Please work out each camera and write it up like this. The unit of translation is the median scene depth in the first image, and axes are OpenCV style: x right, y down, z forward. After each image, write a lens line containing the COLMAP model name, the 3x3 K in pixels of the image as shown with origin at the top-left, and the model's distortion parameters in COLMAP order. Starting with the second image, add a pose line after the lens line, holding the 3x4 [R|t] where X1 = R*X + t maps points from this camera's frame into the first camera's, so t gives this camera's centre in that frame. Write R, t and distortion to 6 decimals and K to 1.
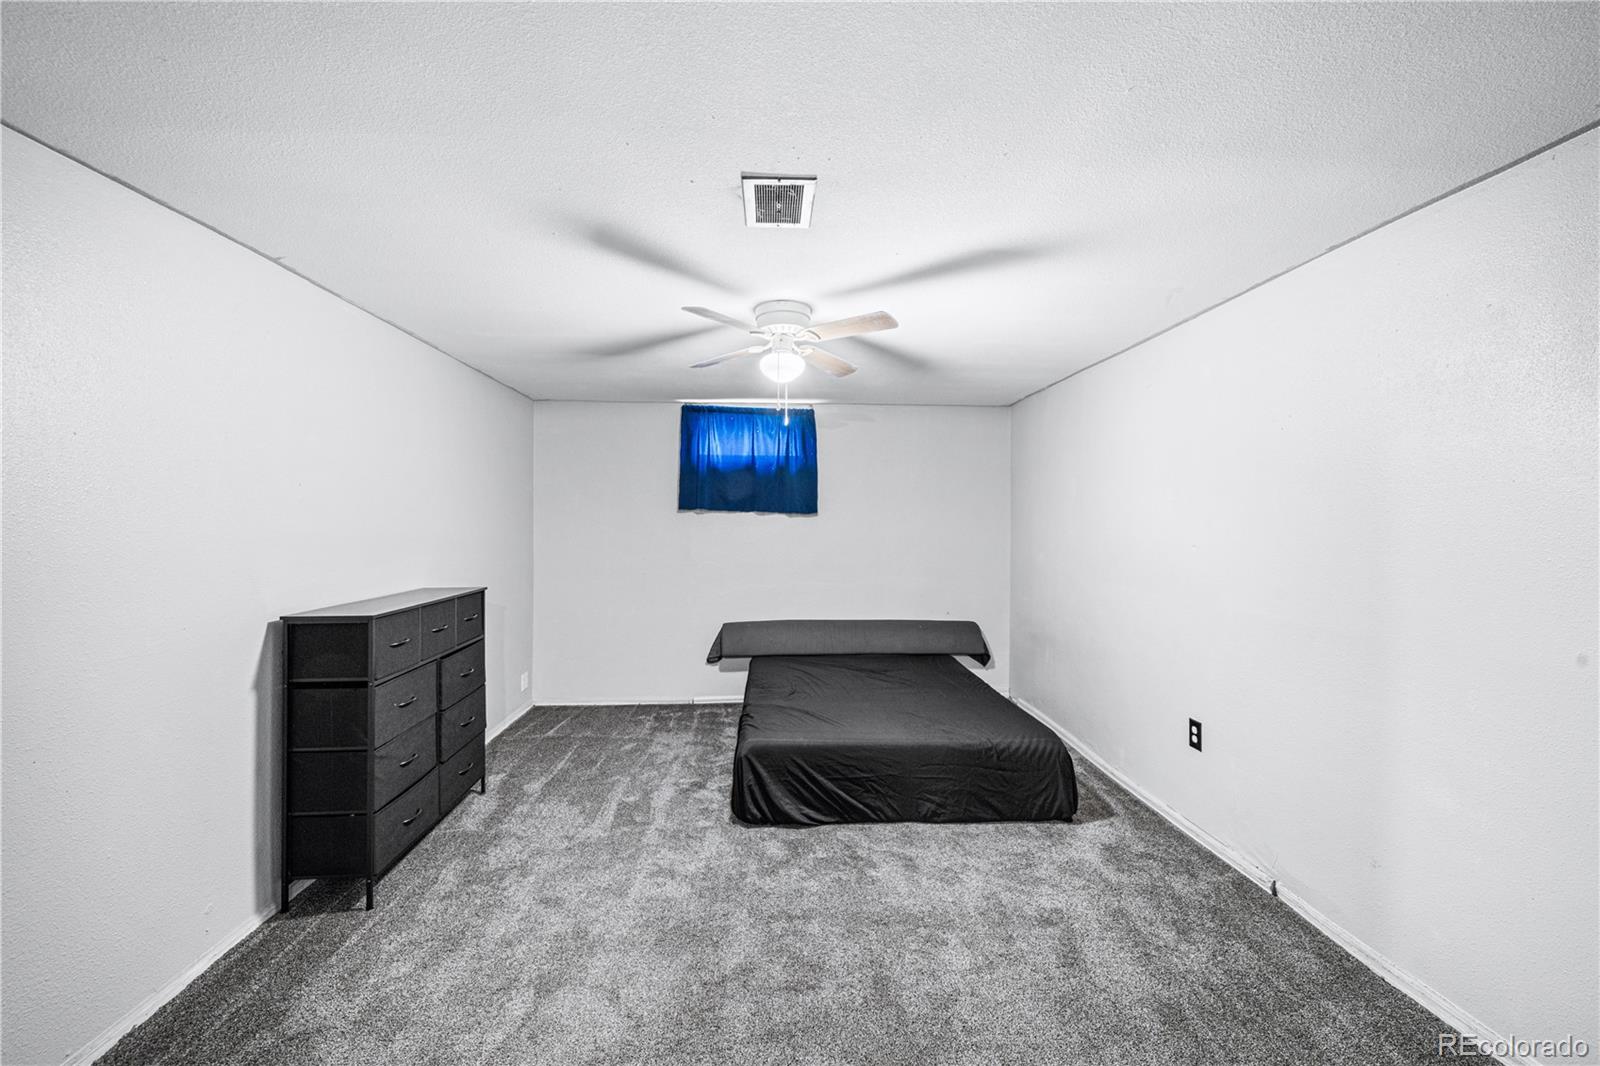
lens RADIAL K [[642.0, 0, 802.1], [0, 642.0, 518.0], [0, 0, 1]] dist [0.002686, -0.001358]
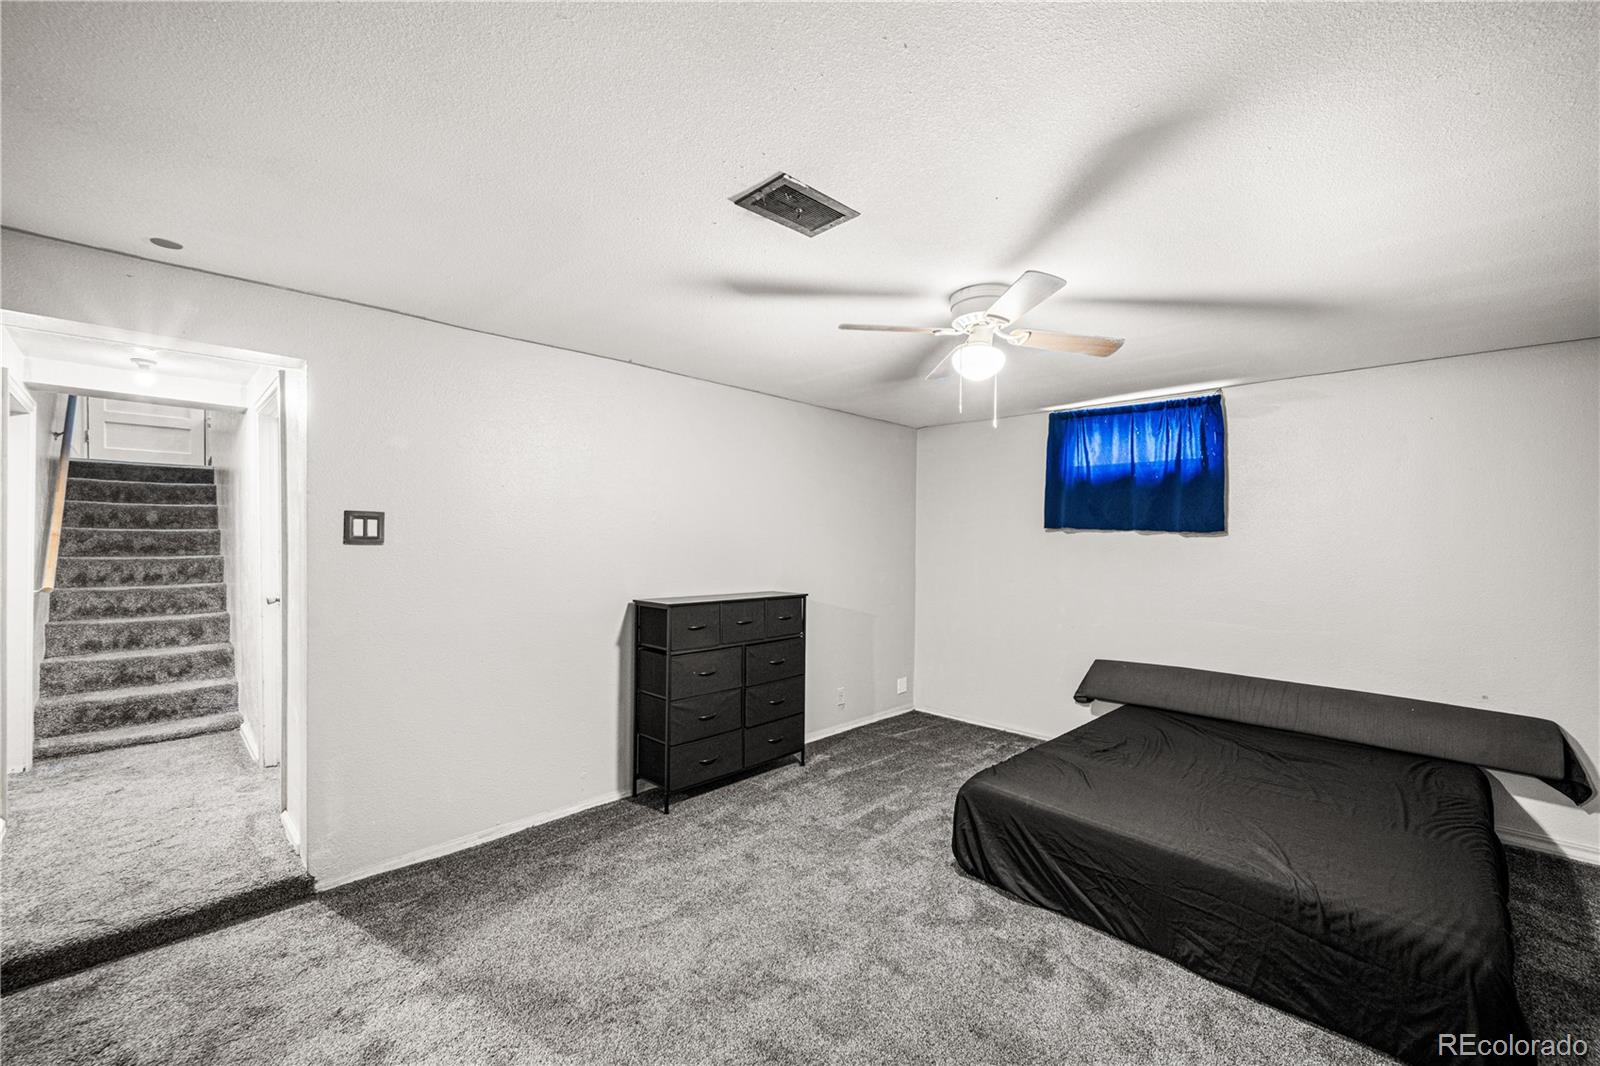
lens RADIAL K [[642.0, 0, 804.2], [0, 642.0, 542.5], [0, 0, 1]] dist [0.002686, -0.001358]
pose [[0.674099, 0.009634, -0.738578, 0.426716], [-0.007462, 0.999953, 0.006232, 0.006656], [0.738603, 0.001311, 0.674139, 0.217056]]
